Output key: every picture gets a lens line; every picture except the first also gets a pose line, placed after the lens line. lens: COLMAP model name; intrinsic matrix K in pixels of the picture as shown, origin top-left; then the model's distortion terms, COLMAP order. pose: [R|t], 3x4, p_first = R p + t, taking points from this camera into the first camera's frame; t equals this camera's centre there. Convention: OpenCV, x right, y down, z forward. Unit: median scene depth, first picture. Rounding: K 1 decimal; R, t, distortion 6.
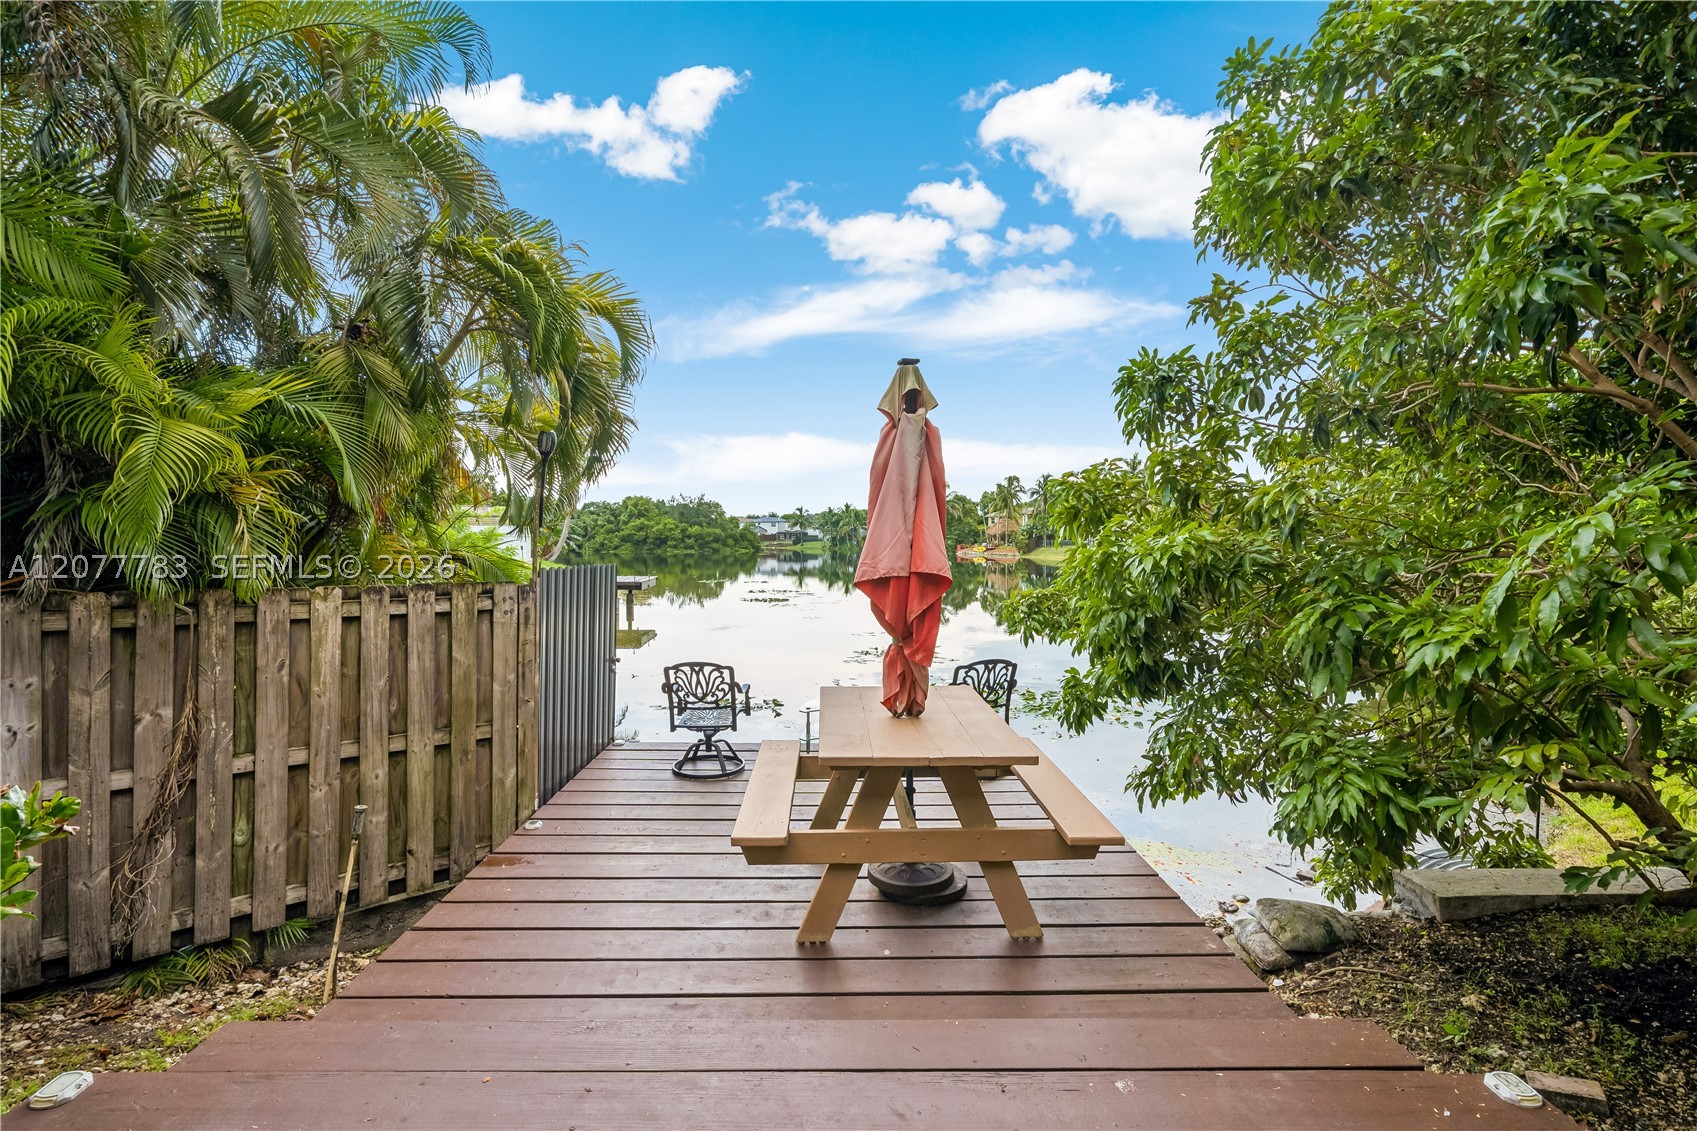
lens RADIAL K [[784.0, 0, 847.3], [0, 784.0, 529.1], [0, 0, 1]] dist [-0.001251, -0.000067]
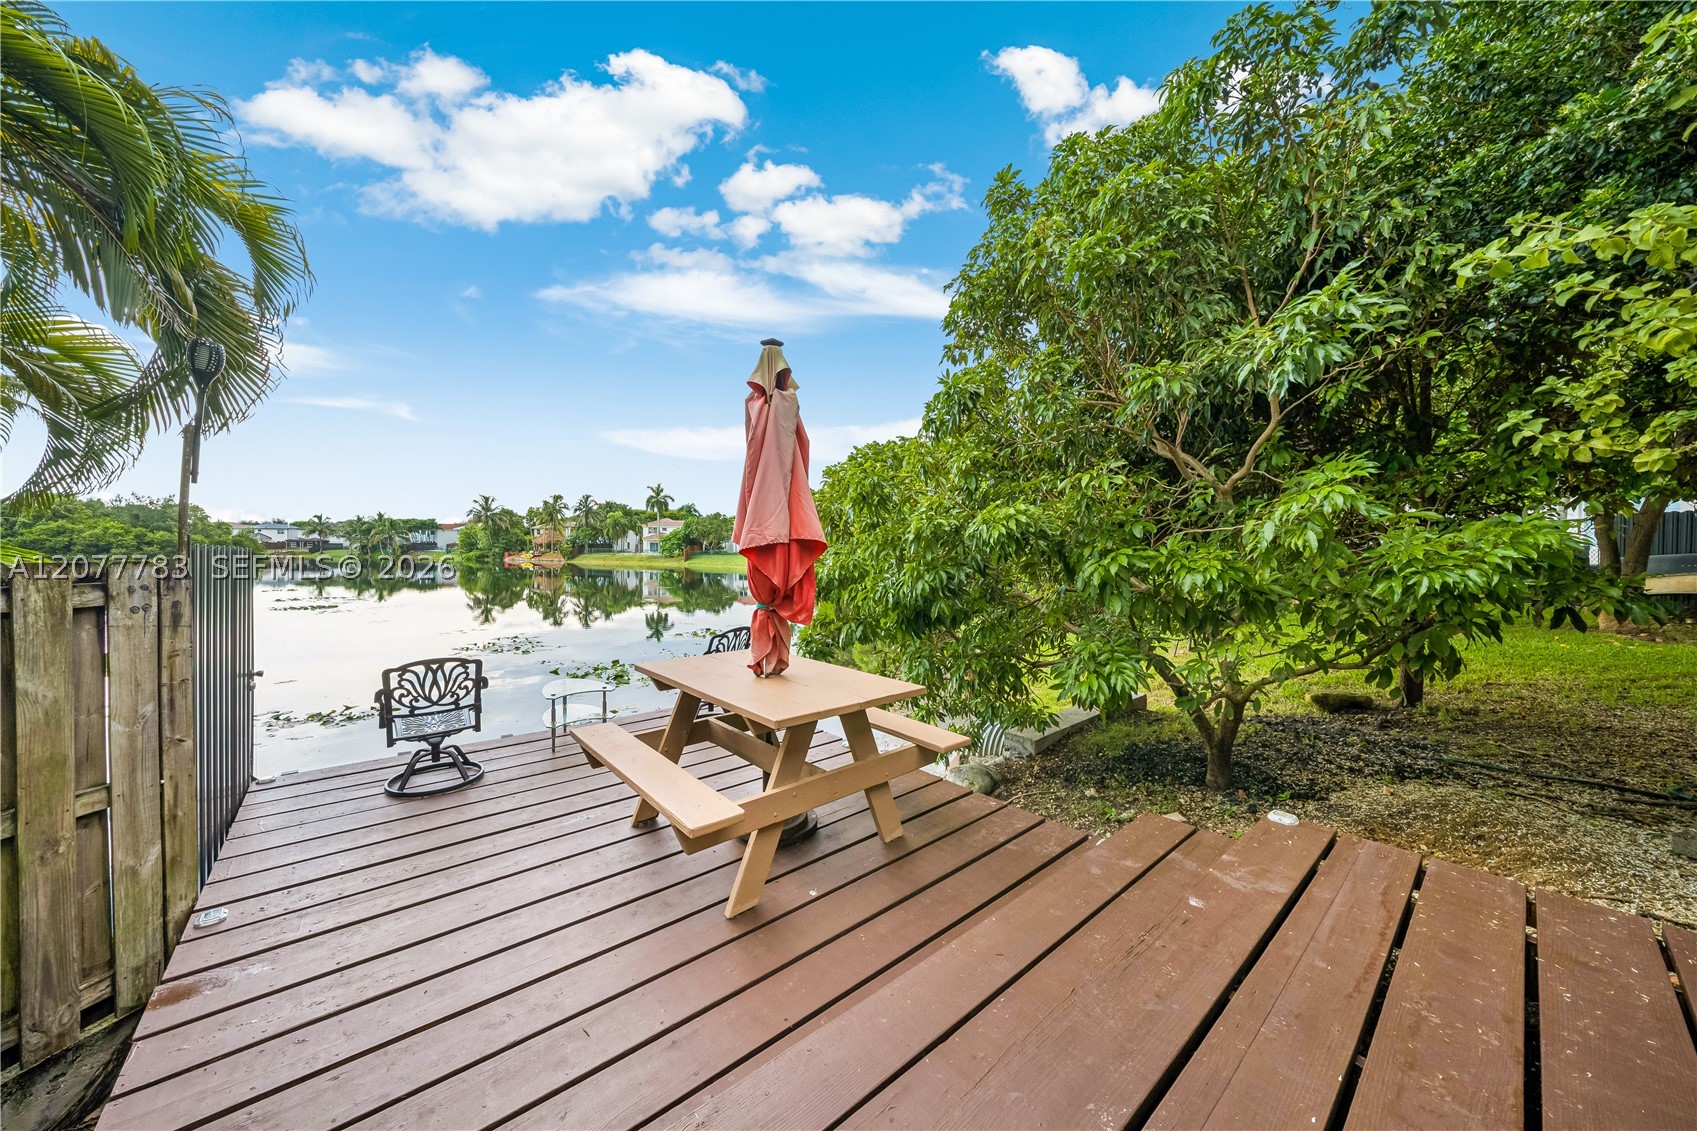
lens RADIAL K [[589.2, 0, 840.3], [0, 589.2, 558.8], [0, 0, 1]] dist [-0.008291, 0.000295]
pose [[0.766912, -0.008507, 0.641696, -0.233712], [-0.008194, 0.999701, 0.023047, 0.038095], [-0.641700, -0.022933, 0.766613, 0.206834]]
